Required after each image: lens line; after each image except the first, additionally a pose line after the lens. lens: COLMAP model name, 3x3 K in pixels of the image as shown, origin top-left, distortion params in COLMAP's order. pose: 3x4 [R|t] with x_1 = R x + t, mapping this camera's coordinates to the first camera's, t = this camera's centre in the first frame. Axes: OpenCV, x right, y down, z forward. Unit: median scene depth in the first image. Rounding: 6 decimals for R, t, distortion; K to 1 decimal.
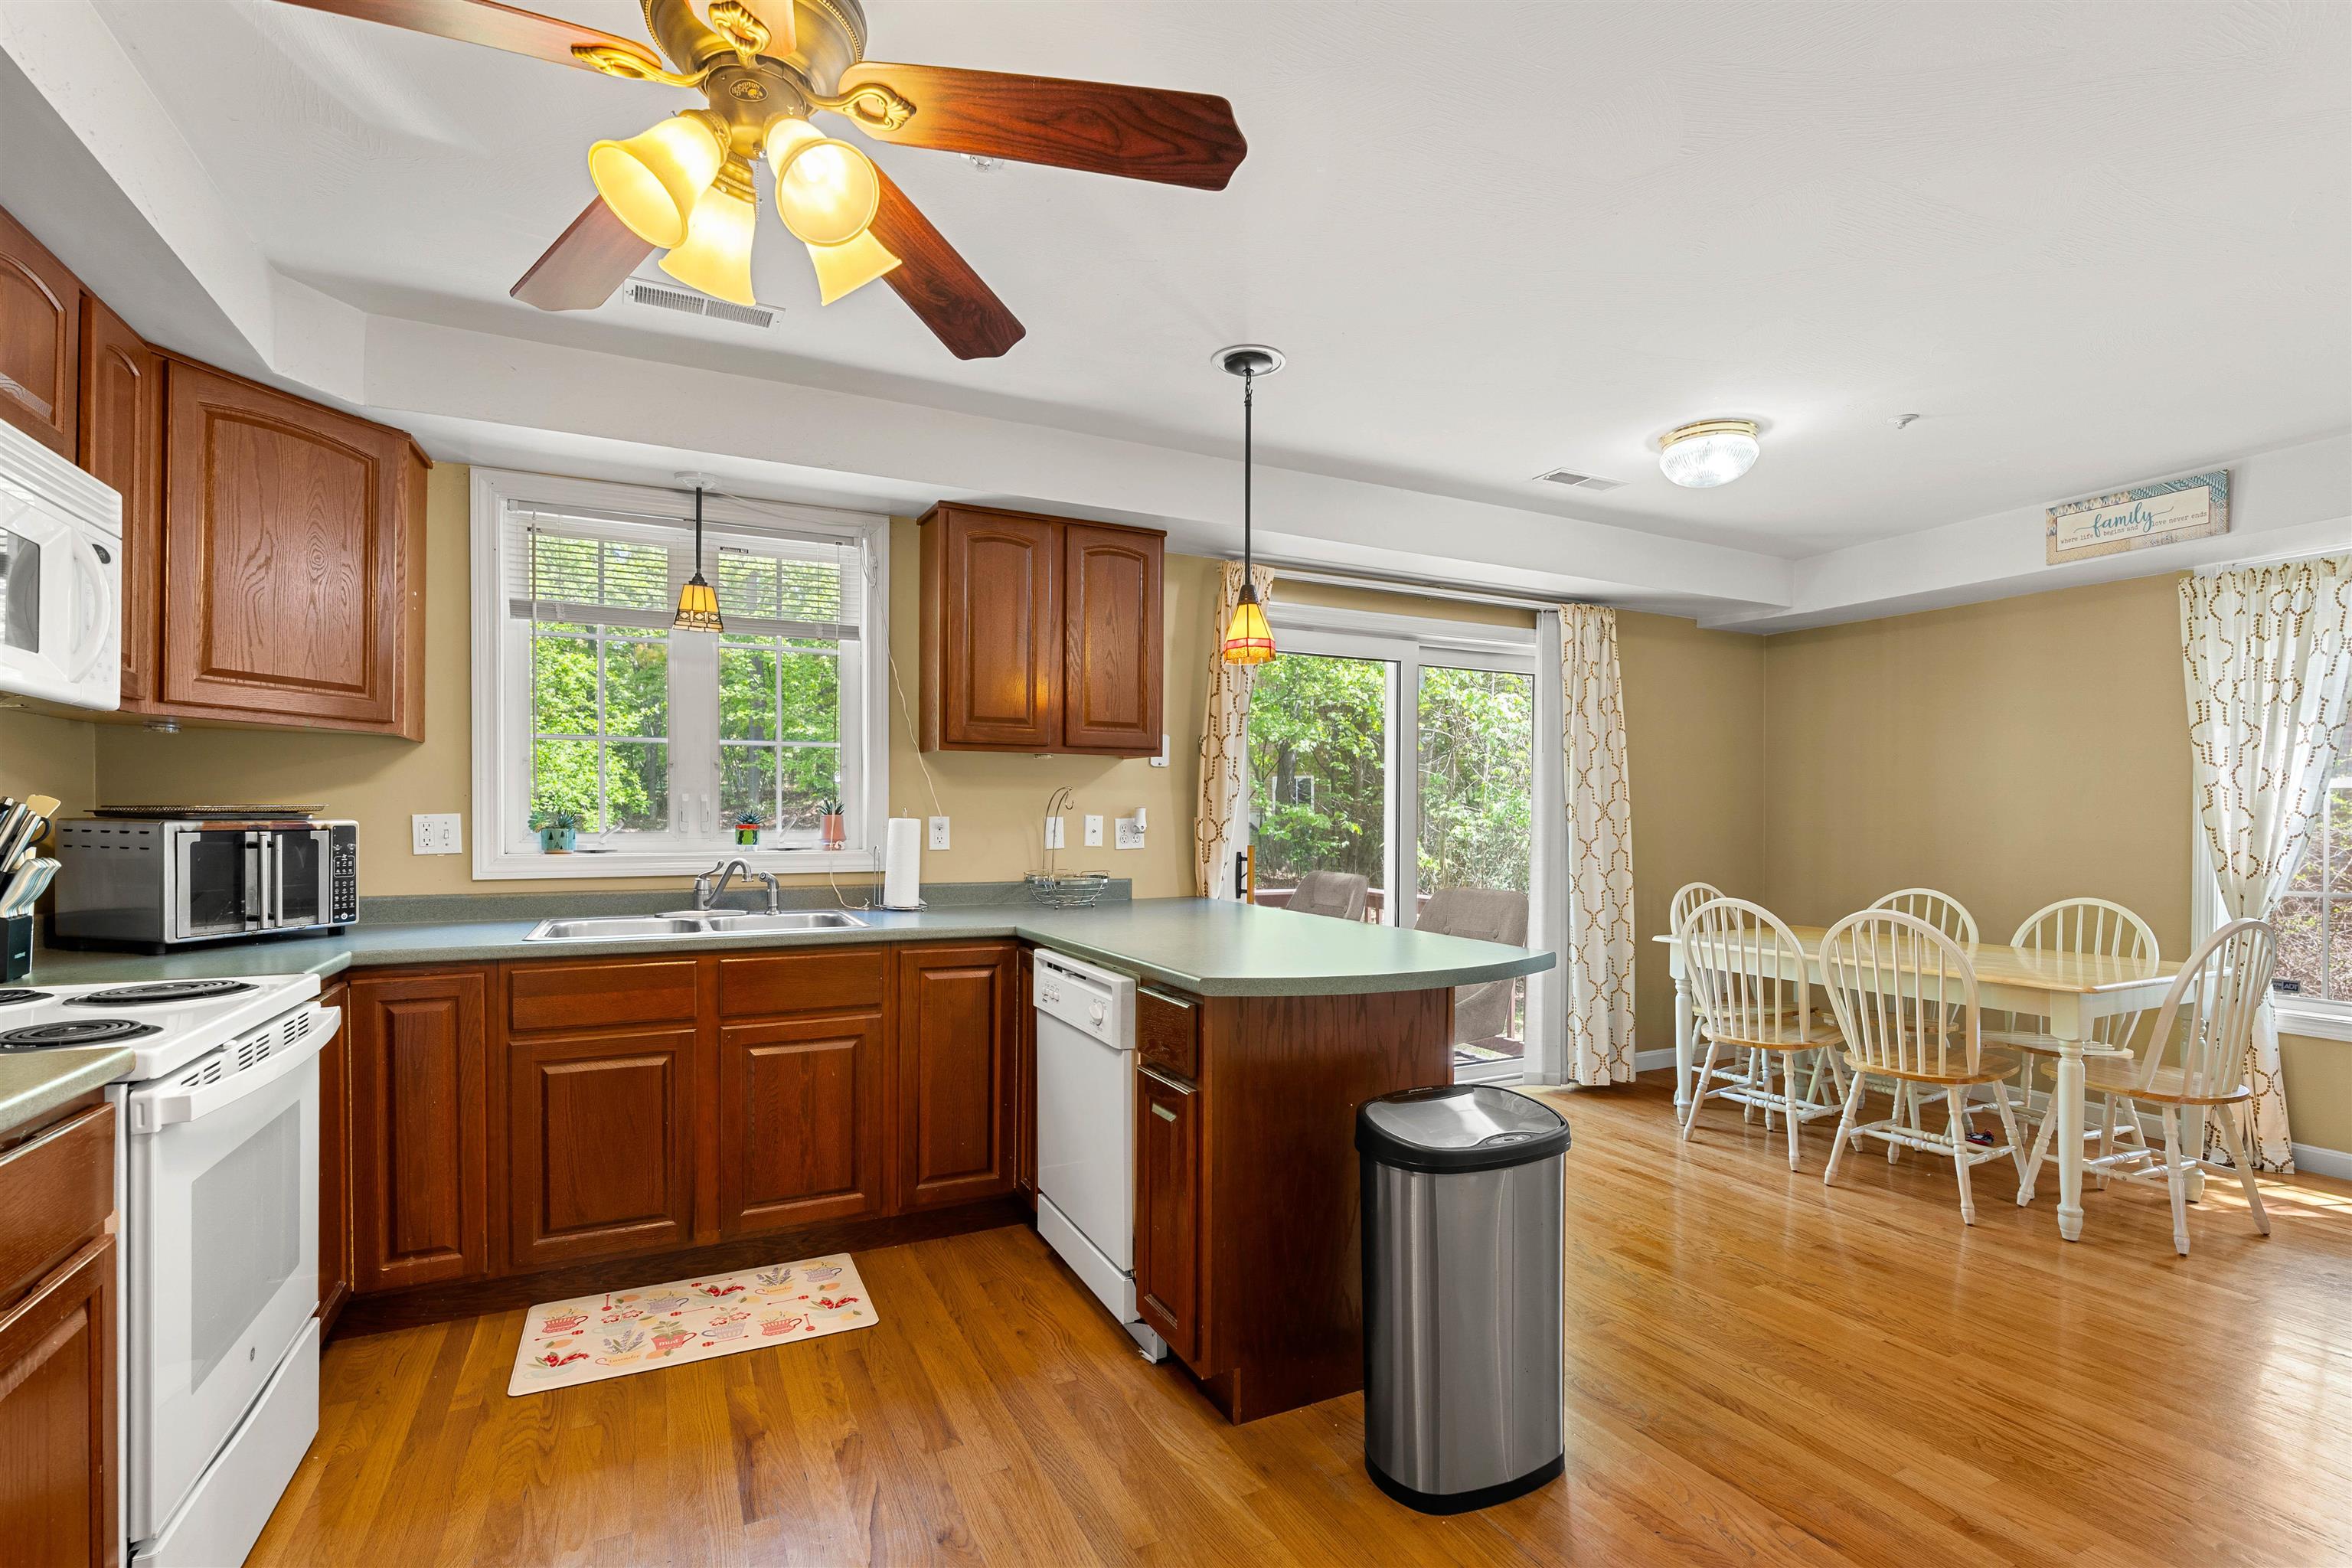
lens RADIAL K [[1065.7, 0, 1185.7], [0, 1065.7, 821.2], [0, 0, 1]] dist [-0.012299, 0.004174]
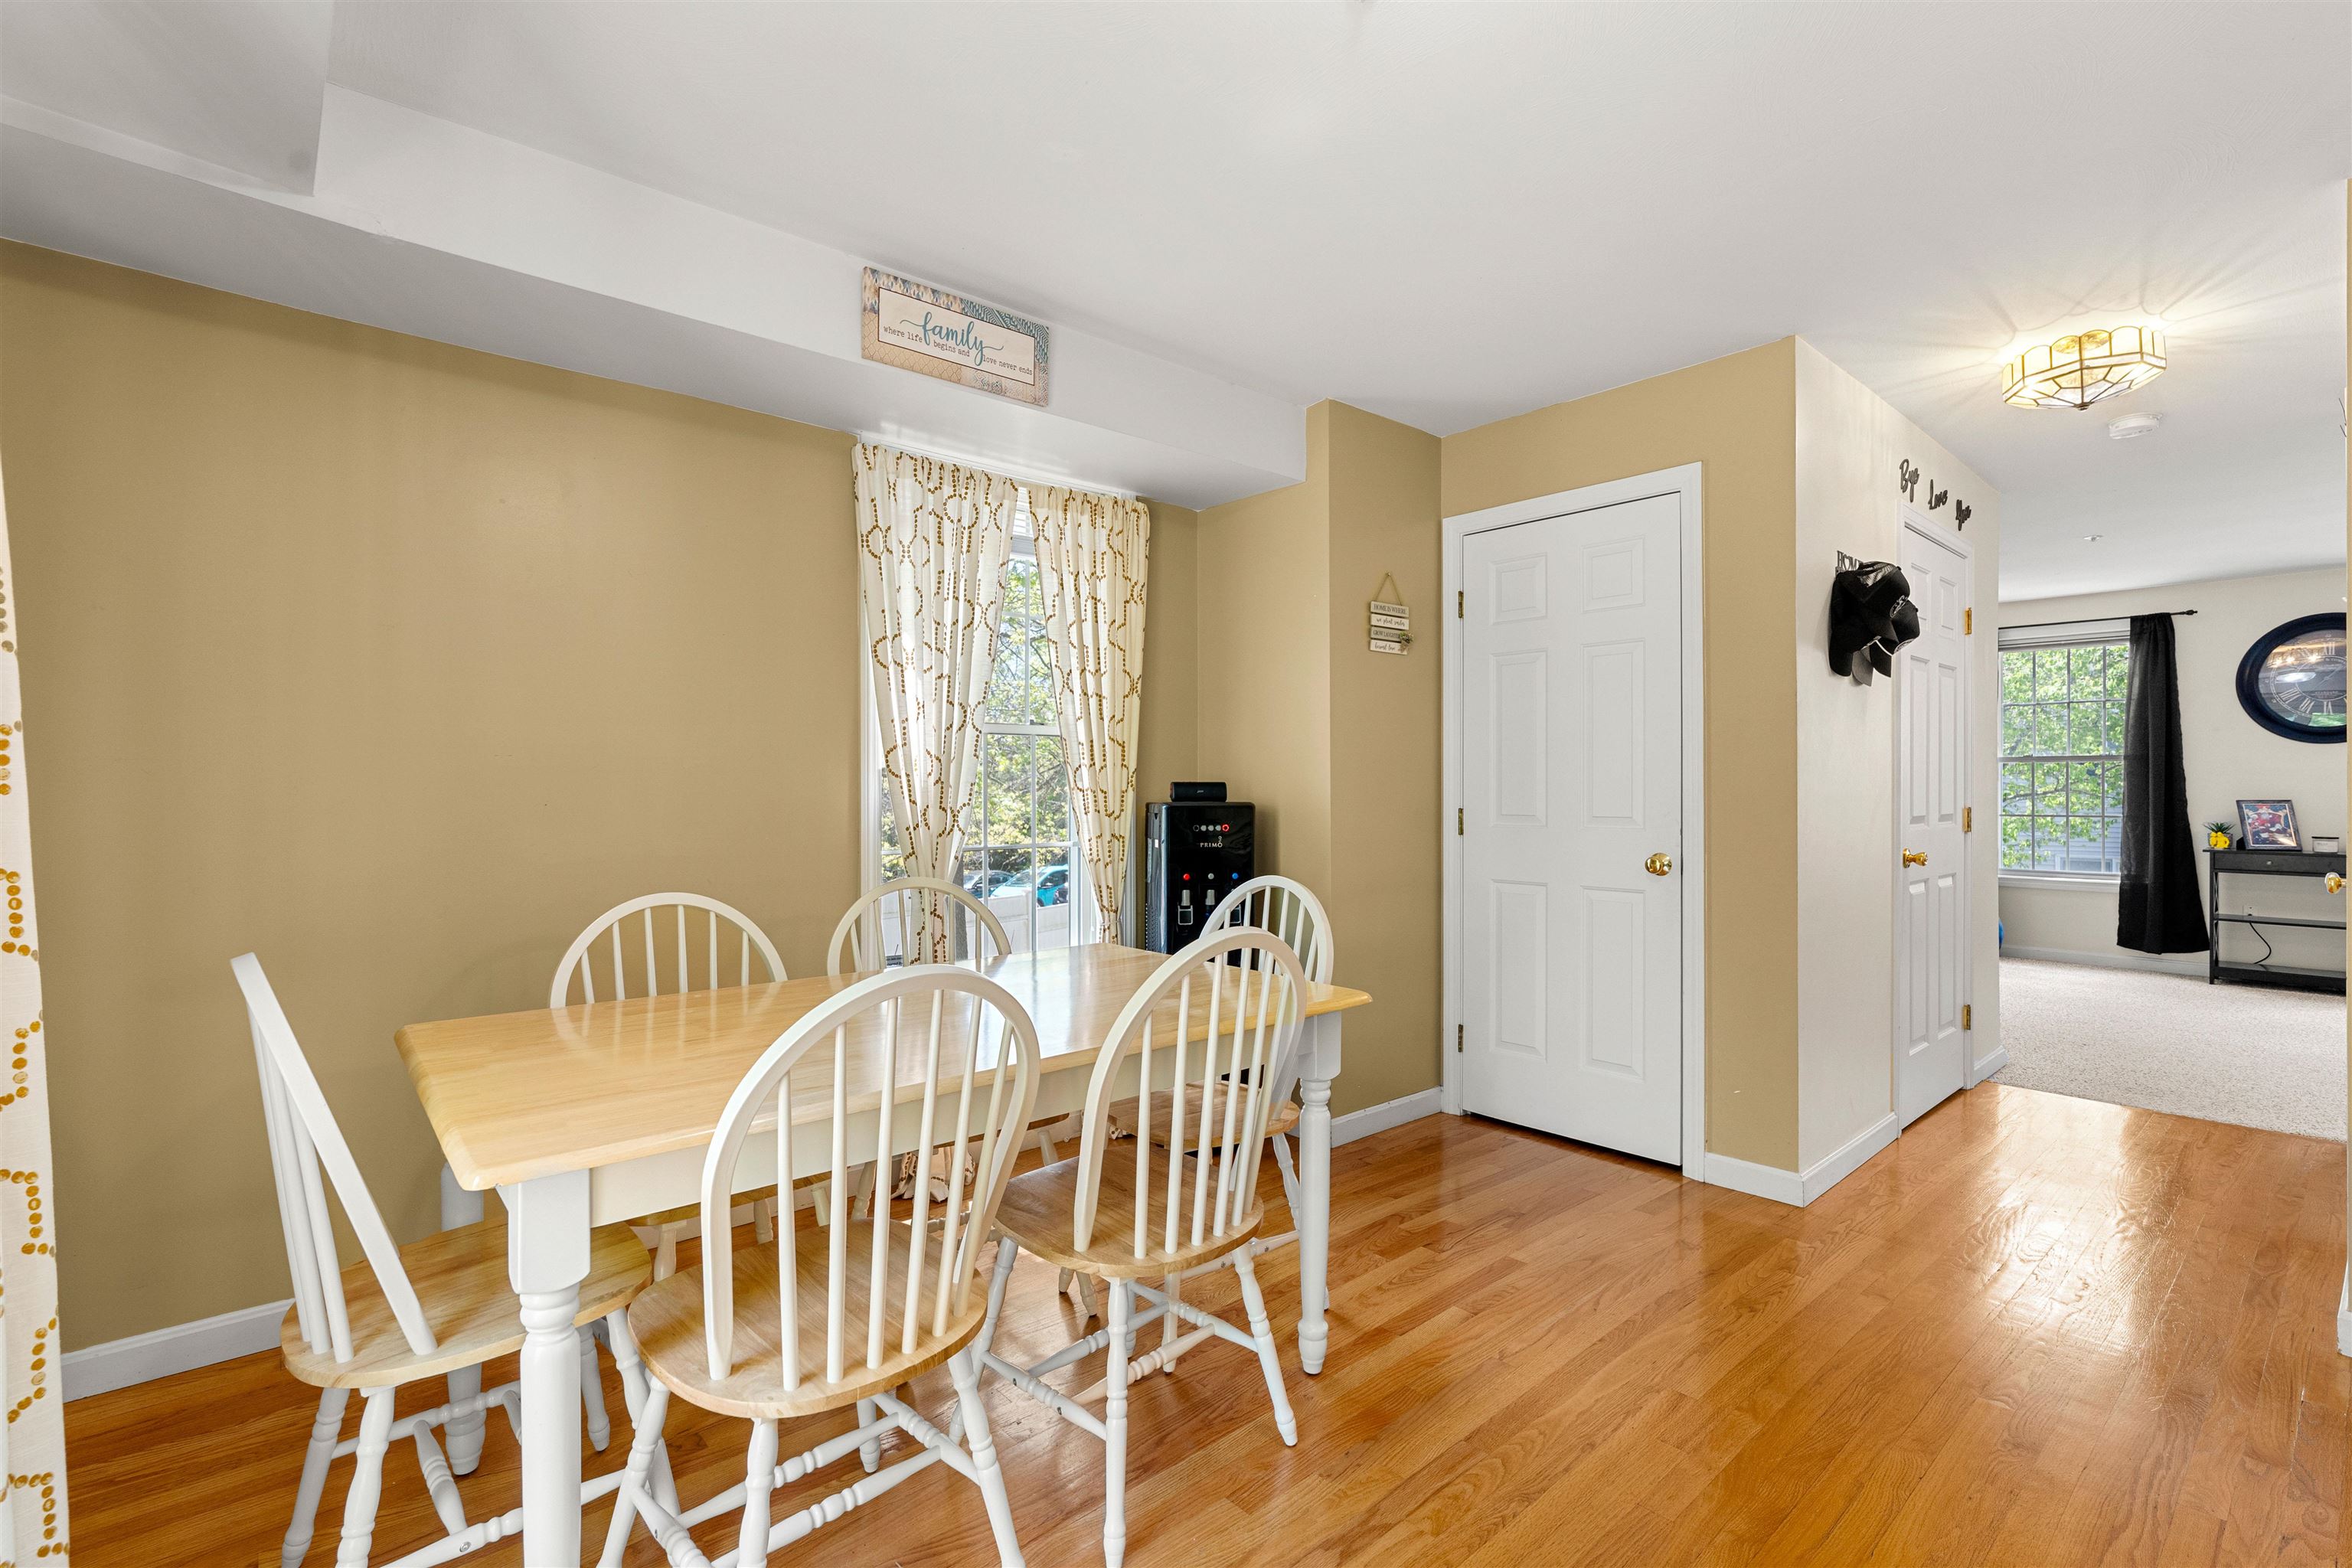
lens RADIAL K [[1065.7, 0, 1178.3], [0, 1065.7, 792.5], [0, 0, 1]] dist [-0.012299, 0.004174]
pose [[-0.255578, -0.008349, 0.966752, 0.187276], [0.003081, 0.999951, 0.009450, 0.015255], [-0.966784, 0.005394, -0.255540, 1.203654]]
